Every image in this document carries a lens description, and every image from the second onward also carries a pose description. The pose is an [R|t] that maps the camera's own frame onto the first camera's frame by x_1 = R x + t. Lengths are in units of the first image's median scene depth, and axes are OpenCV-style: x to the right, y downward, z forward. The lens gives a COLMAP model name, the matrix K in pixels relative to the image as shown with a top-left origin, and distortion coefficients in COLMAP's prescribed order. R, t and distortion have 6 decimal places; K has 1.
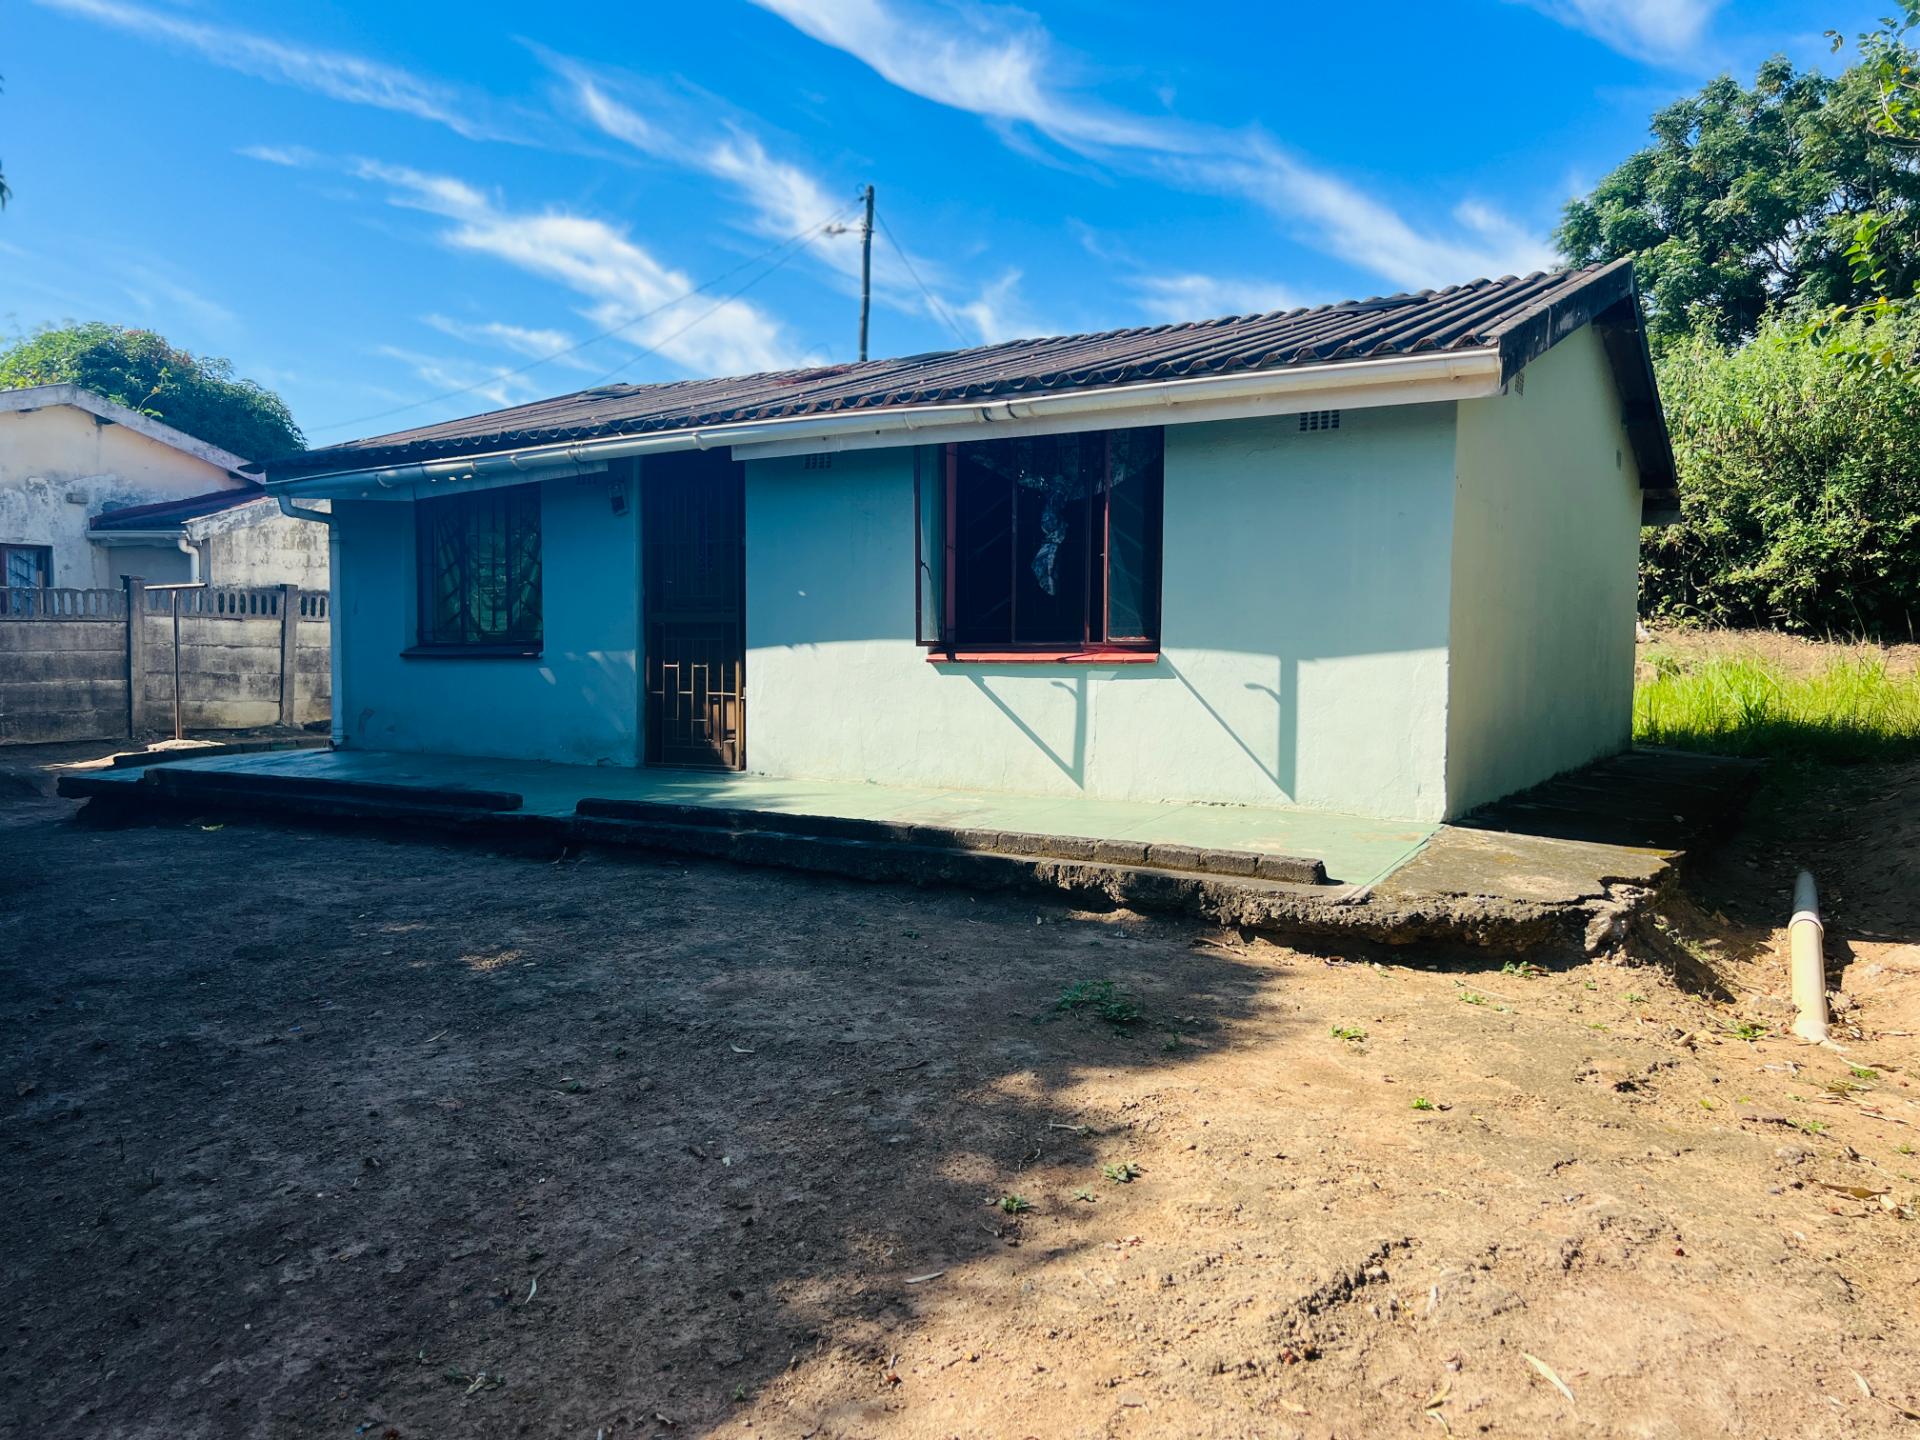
lens RADIAL K [[1440.9, 0, 970.4], [0, 1440.9, 722.5], [0, 0, 1]] dist [0.057033, -0.062441]
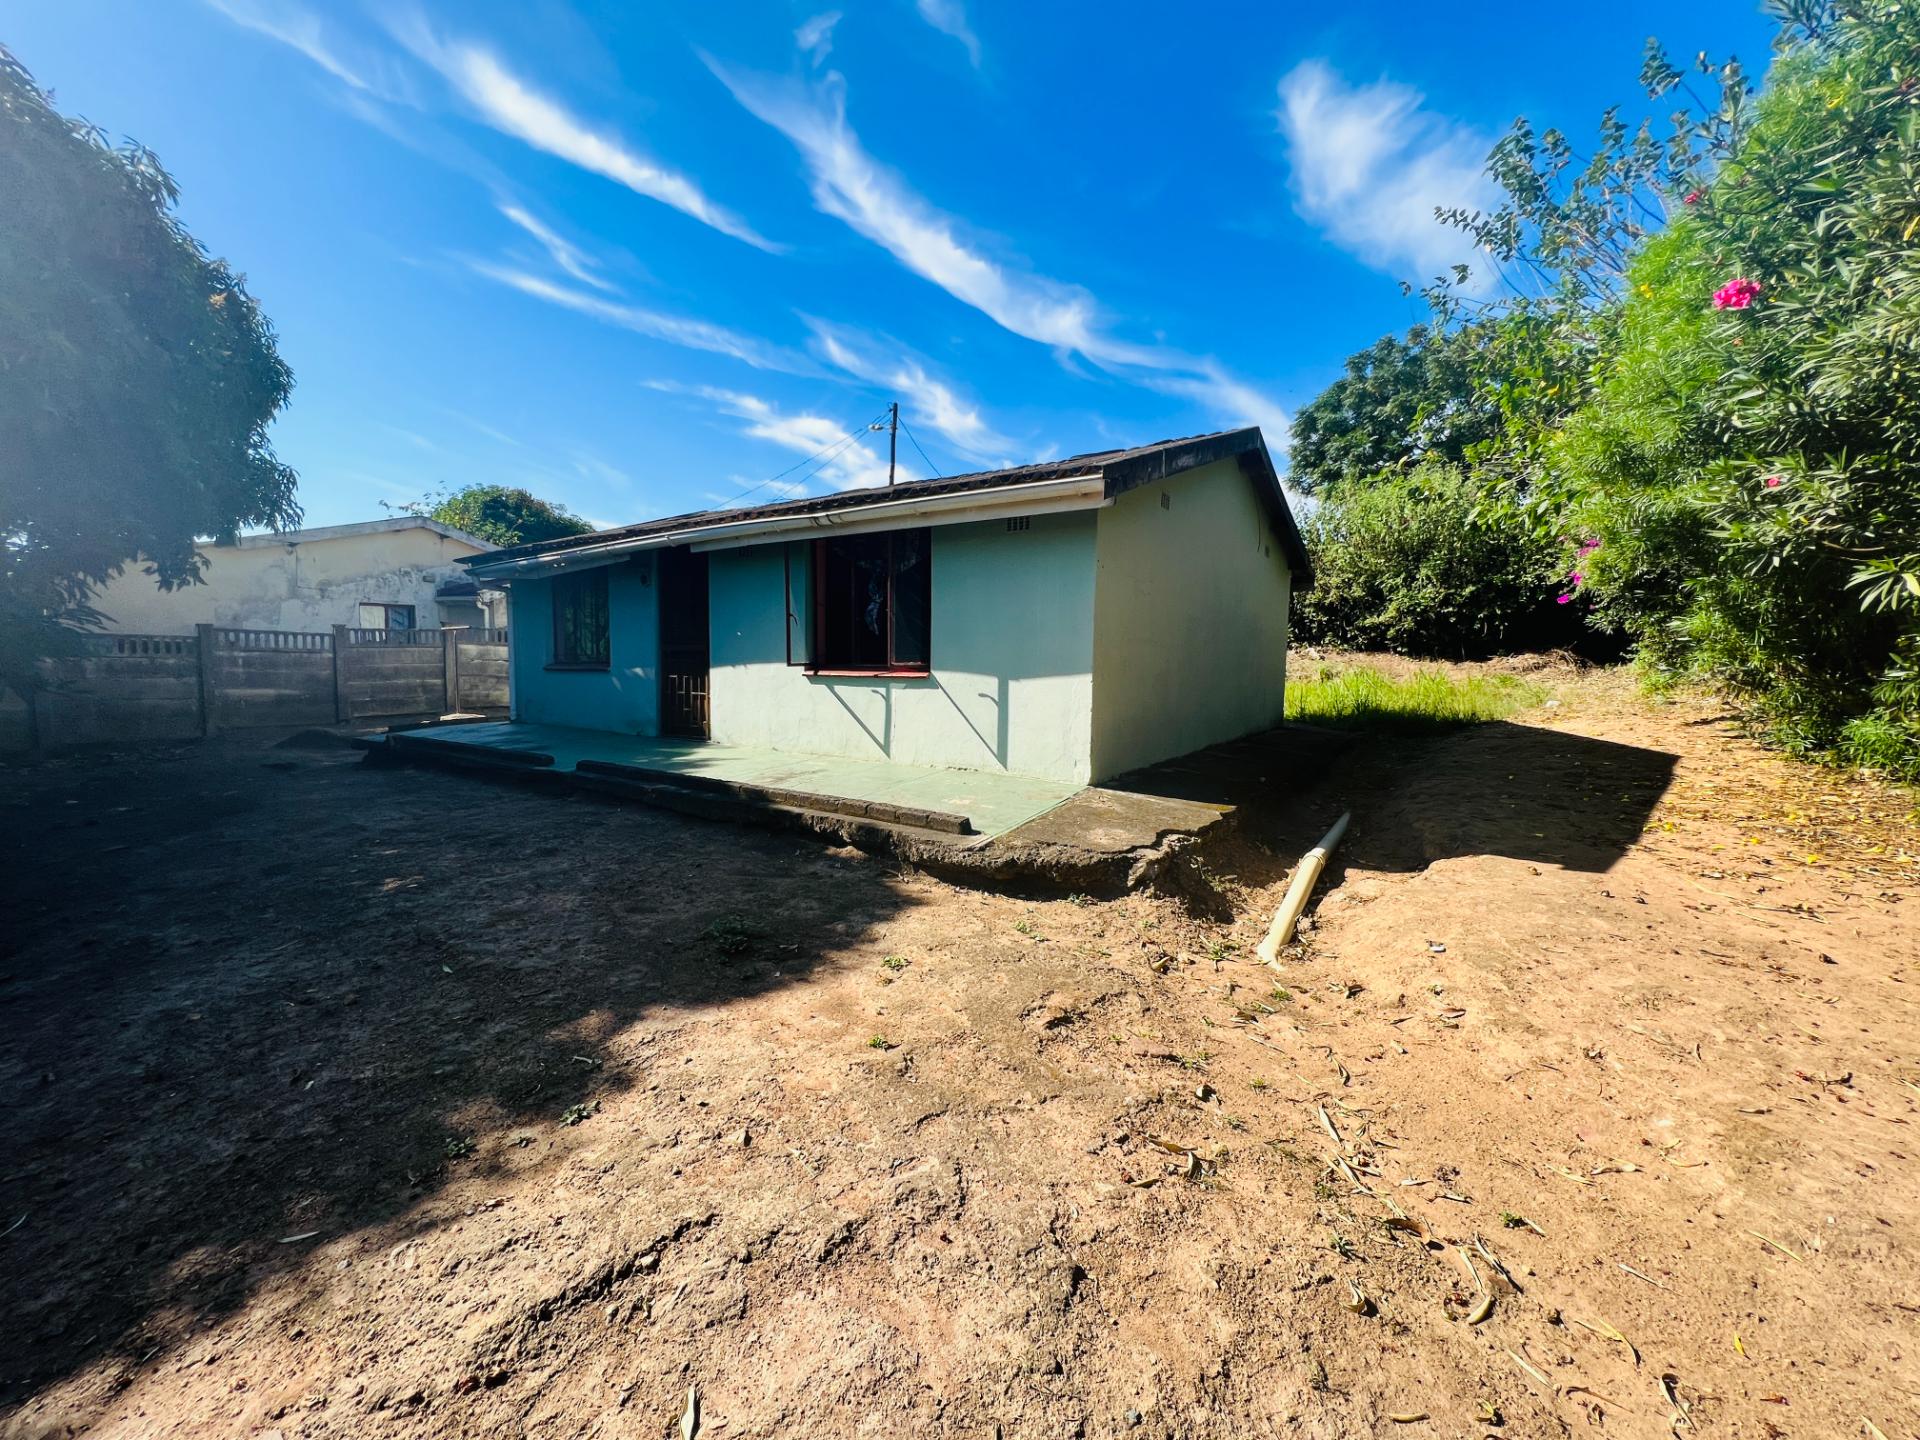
lens RADIAL K [[767.6, 0, 957.4], [0, 767.6, 716.2], [0, 0, 1]] dist [-0.003268, 0.000920]
pose [[0.998651, 0.006559, -0.051517, 0.189753], [-0.005242, 0.999657, 0.025653, -0.020672], [0.051668, -0.025348, 0.998343, 0.150567]]
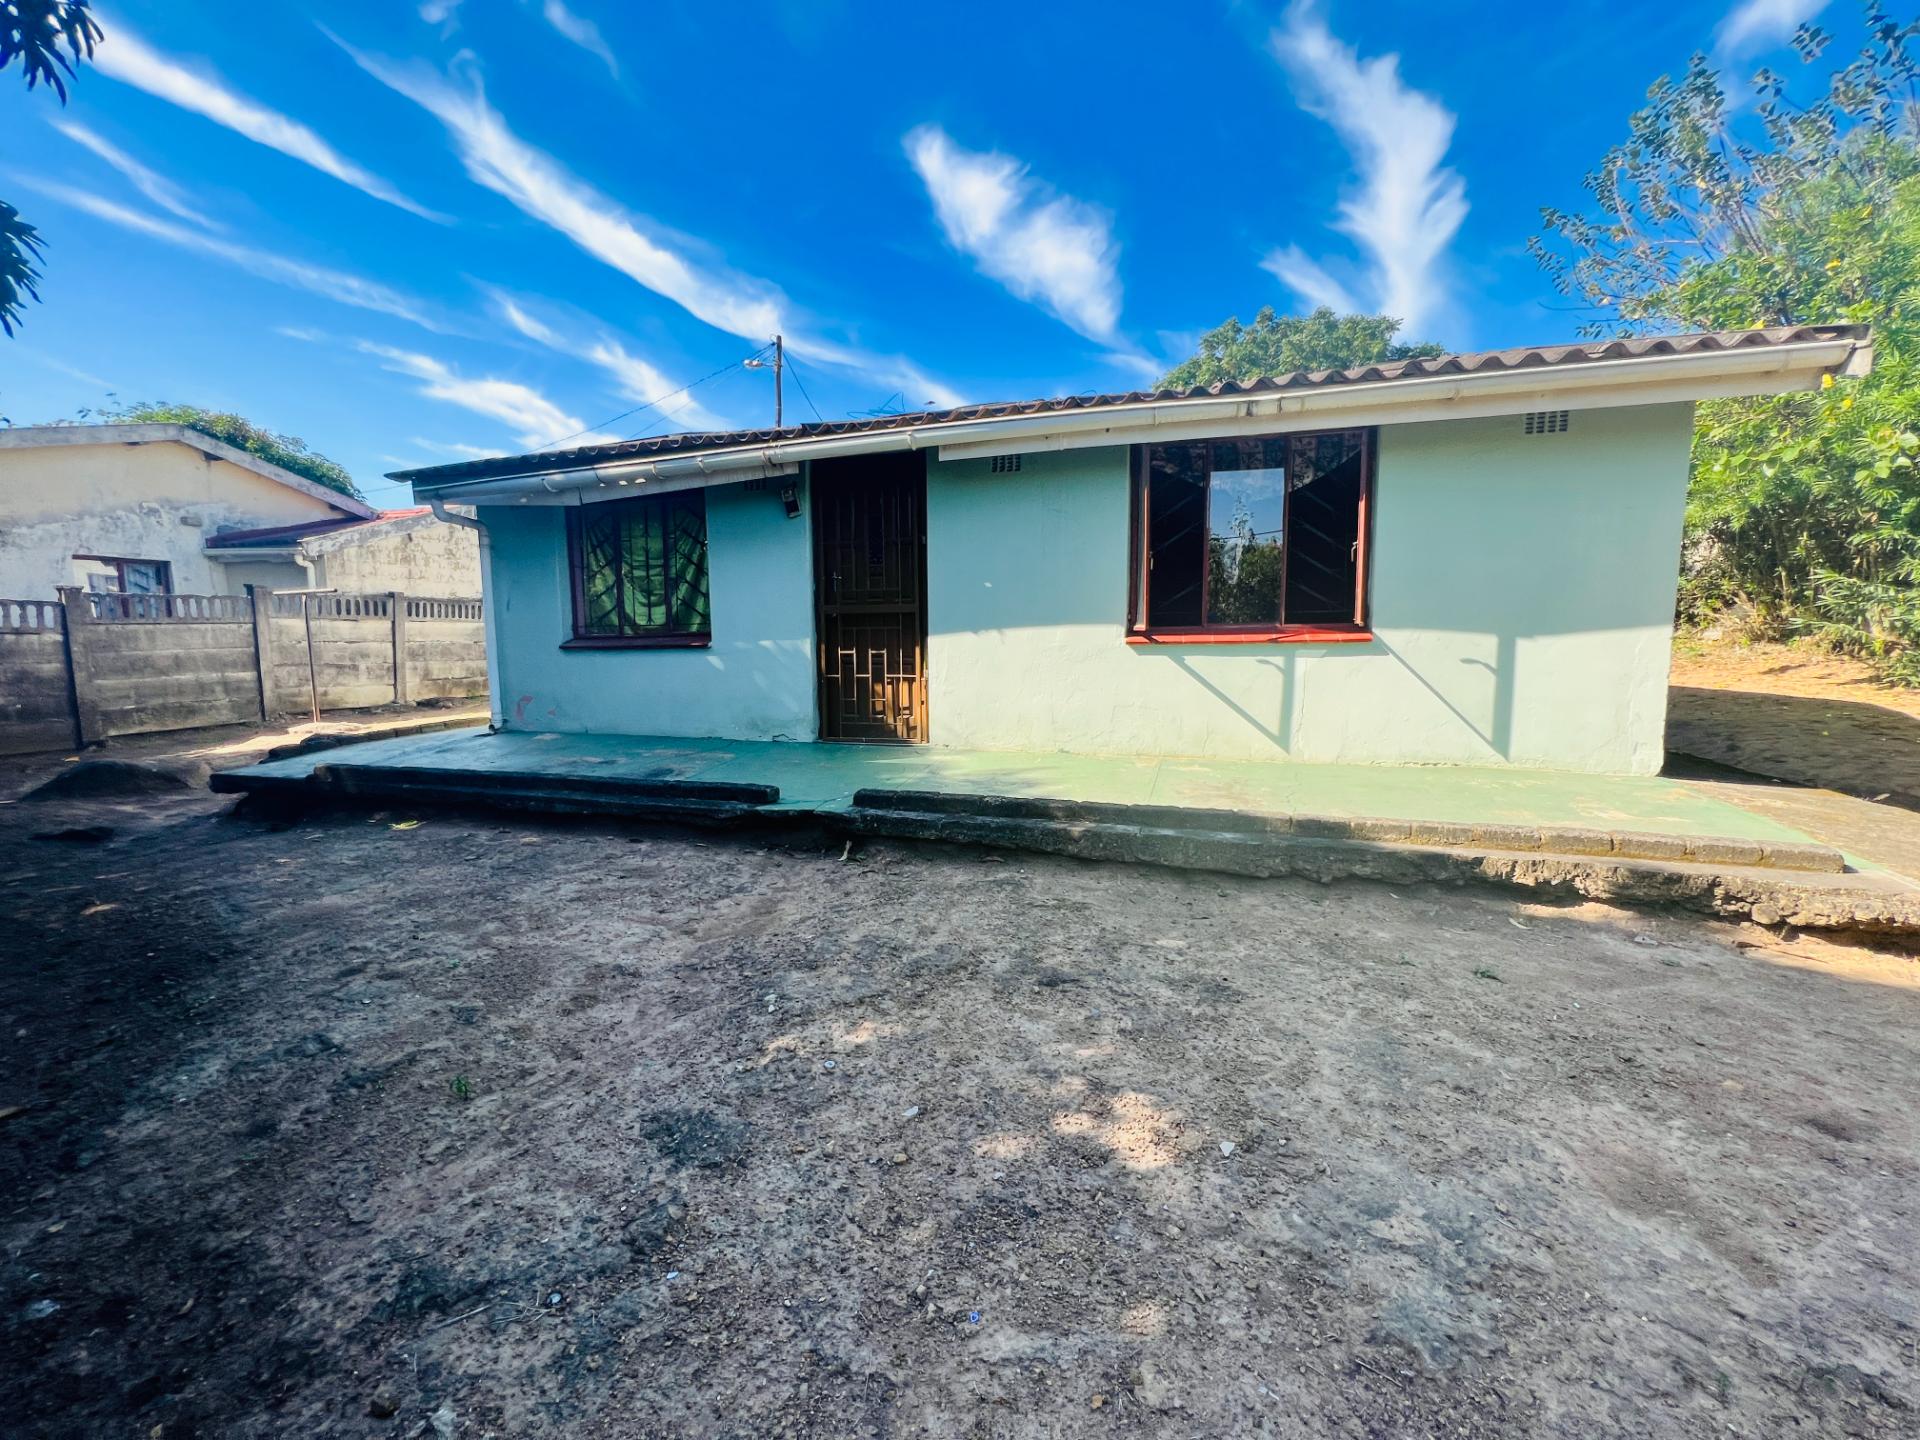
lens RADIAL K [[767.6, 0, 955.8], [0, 767.6, 713.7], [0, 0, 1]] dist [-0.003268, 0.000920]
pose [[0.970803, -0.040997, 0.236349, -0.308708], [0.028233, 0.997967, 0.057142, -0.026613], [-0.238211, -0.048801, 0.969986, 0.453464]]
